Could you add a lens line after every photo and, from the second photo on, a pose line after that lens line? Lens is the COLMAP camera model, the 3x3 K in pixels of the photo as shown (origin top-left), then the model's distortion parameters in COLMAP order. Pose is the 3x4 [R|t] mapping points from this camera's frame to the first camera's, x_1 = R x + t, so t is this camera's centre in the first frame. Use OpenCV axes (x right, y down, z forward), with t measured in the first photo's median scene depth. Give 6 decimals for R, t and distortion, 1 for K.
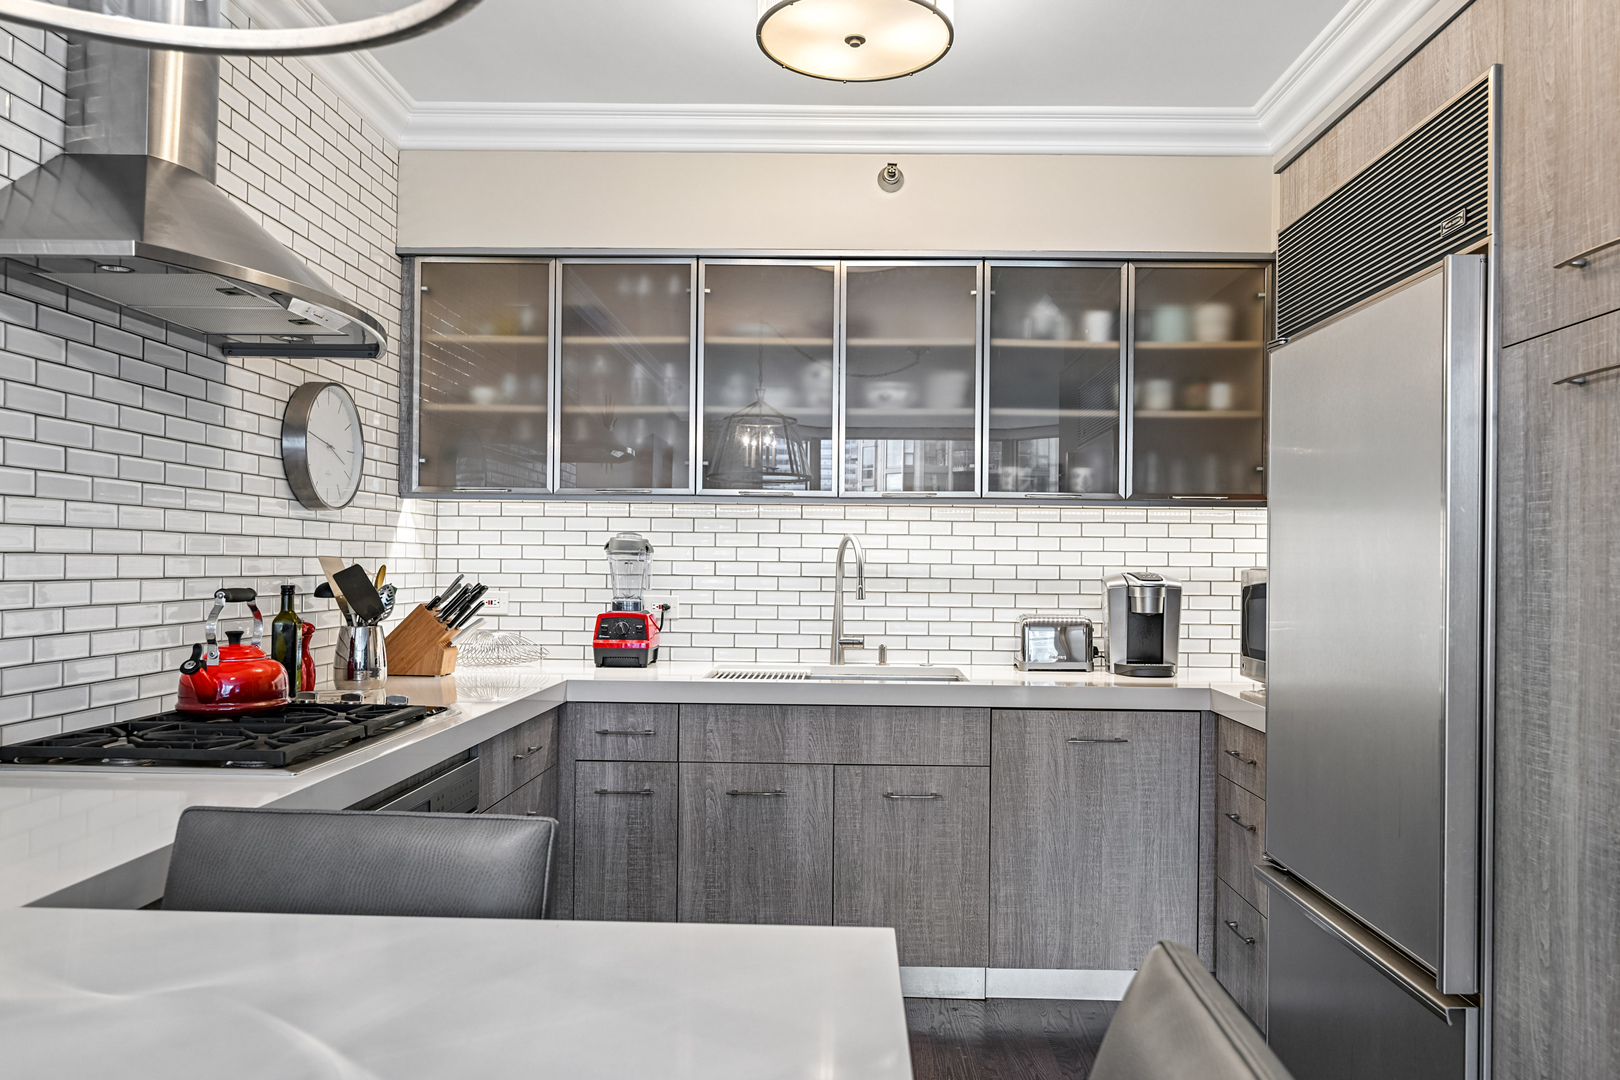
lens RADIAL K [[1093.0, 0, 824.1], [0, 1093.0, 552.0], [0, 0, 1]] dist [-0.001908, -0.007329]
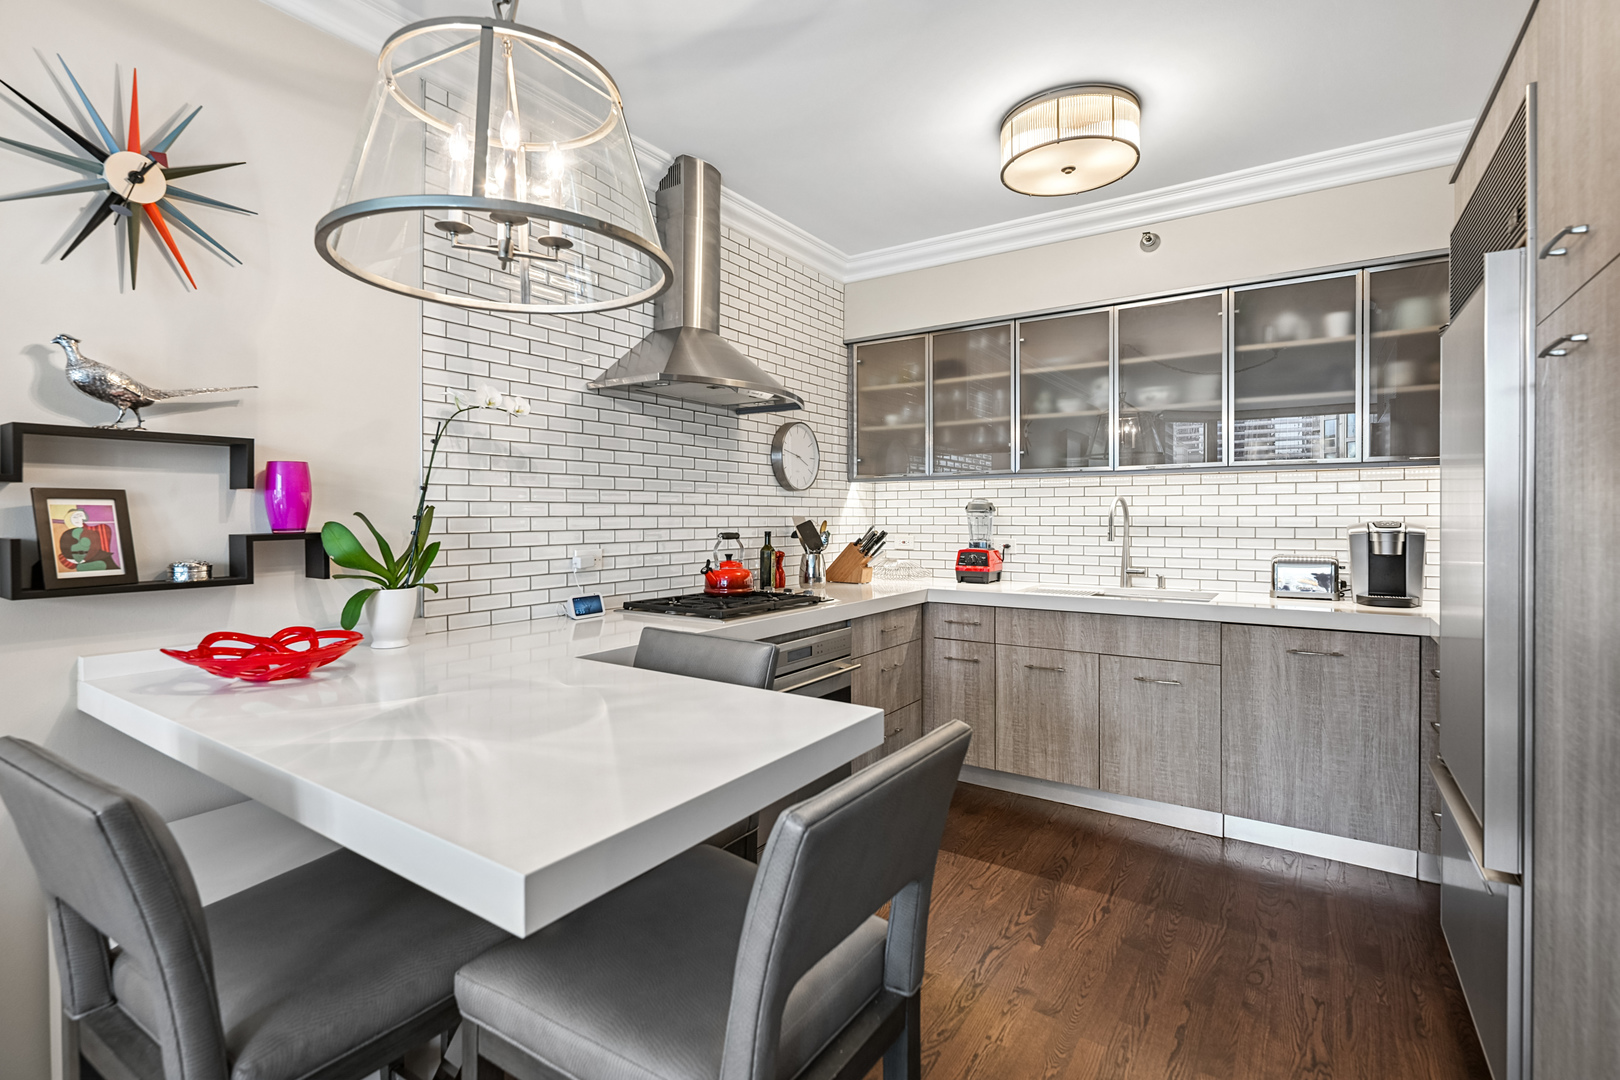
lens RADIAL K [[744.8, 0, 798.5], [0, 744.8, 516.0], [0, 0, 1]] dist [-0.004822, 0.000711]
pose [[0.838977, -0.012030, -0.544035, 0.216157], [0.015441, 0.999879, 0.001703, 0.001659], [0.543948, -0.009829, 0.839061, -0.055027]]
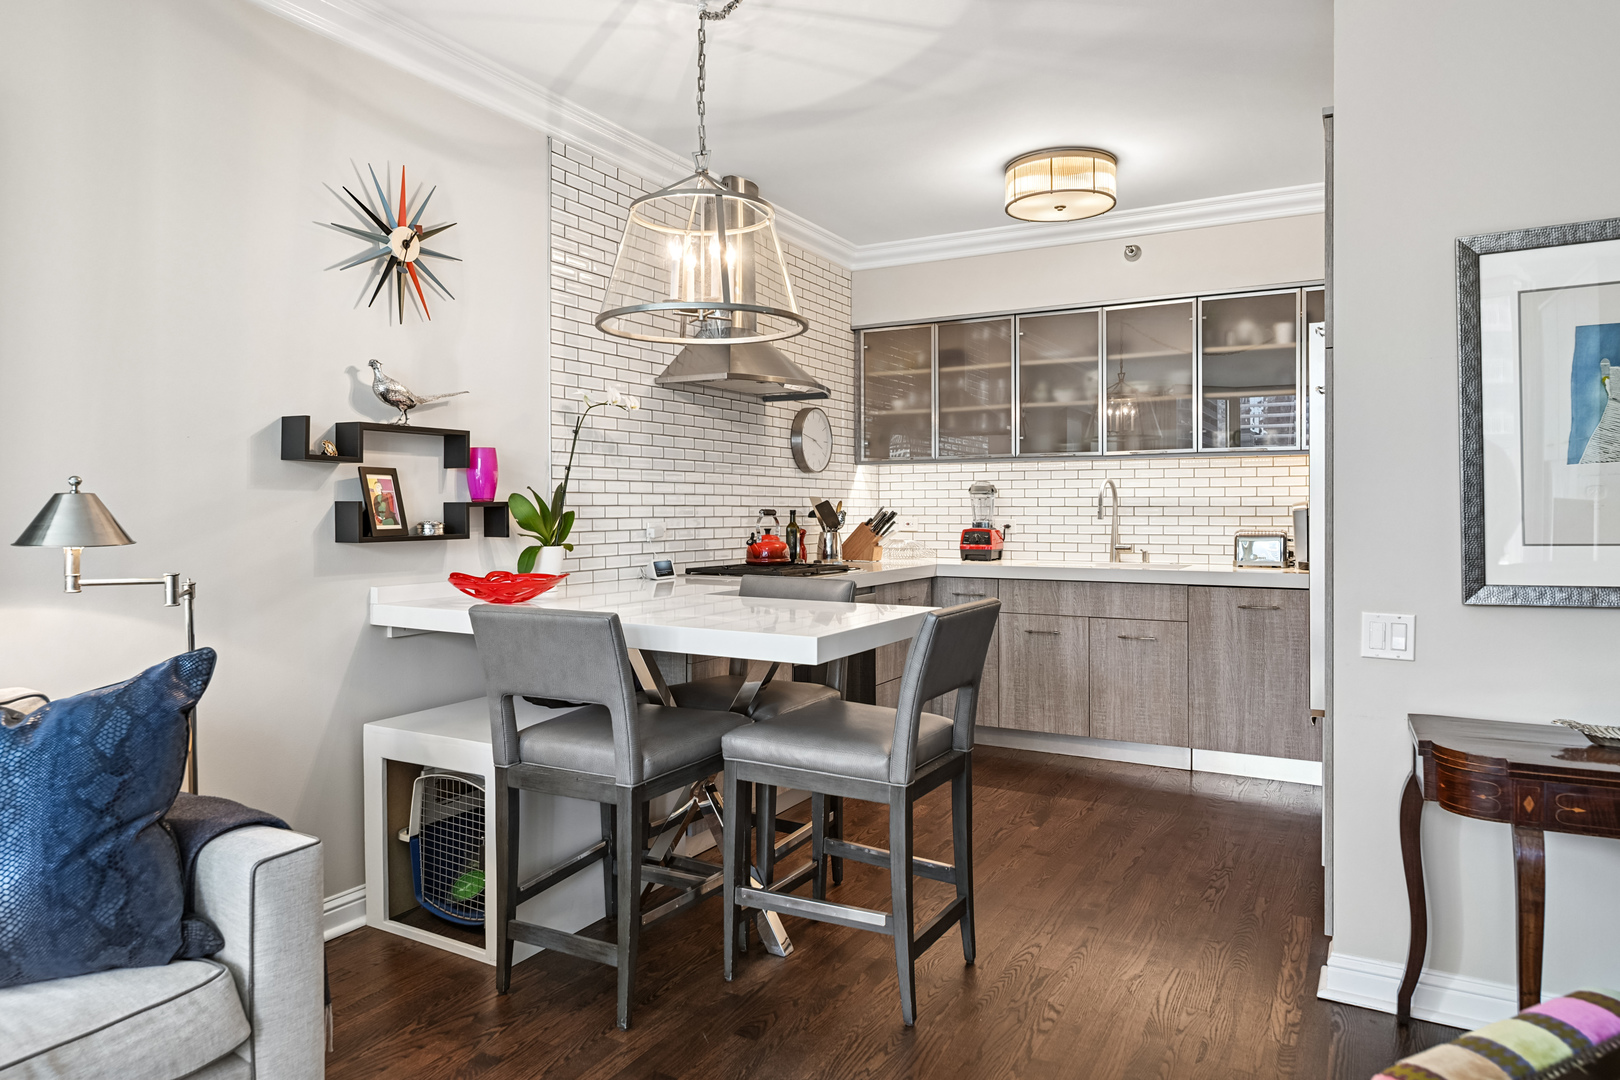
lens RADIAL K [[1000.0, 0, 820.8], [0, 1000.0, 502.2], [0, 0, 1]] dist [-0.004841, 0.000085]
pose [[0.888834, -0.015530, -0.457967, 0.346301], [0.015252, 0.999874, -0.004304, 0.019923], [0.457976, -0.003160, 0.888959, -0.539702]]
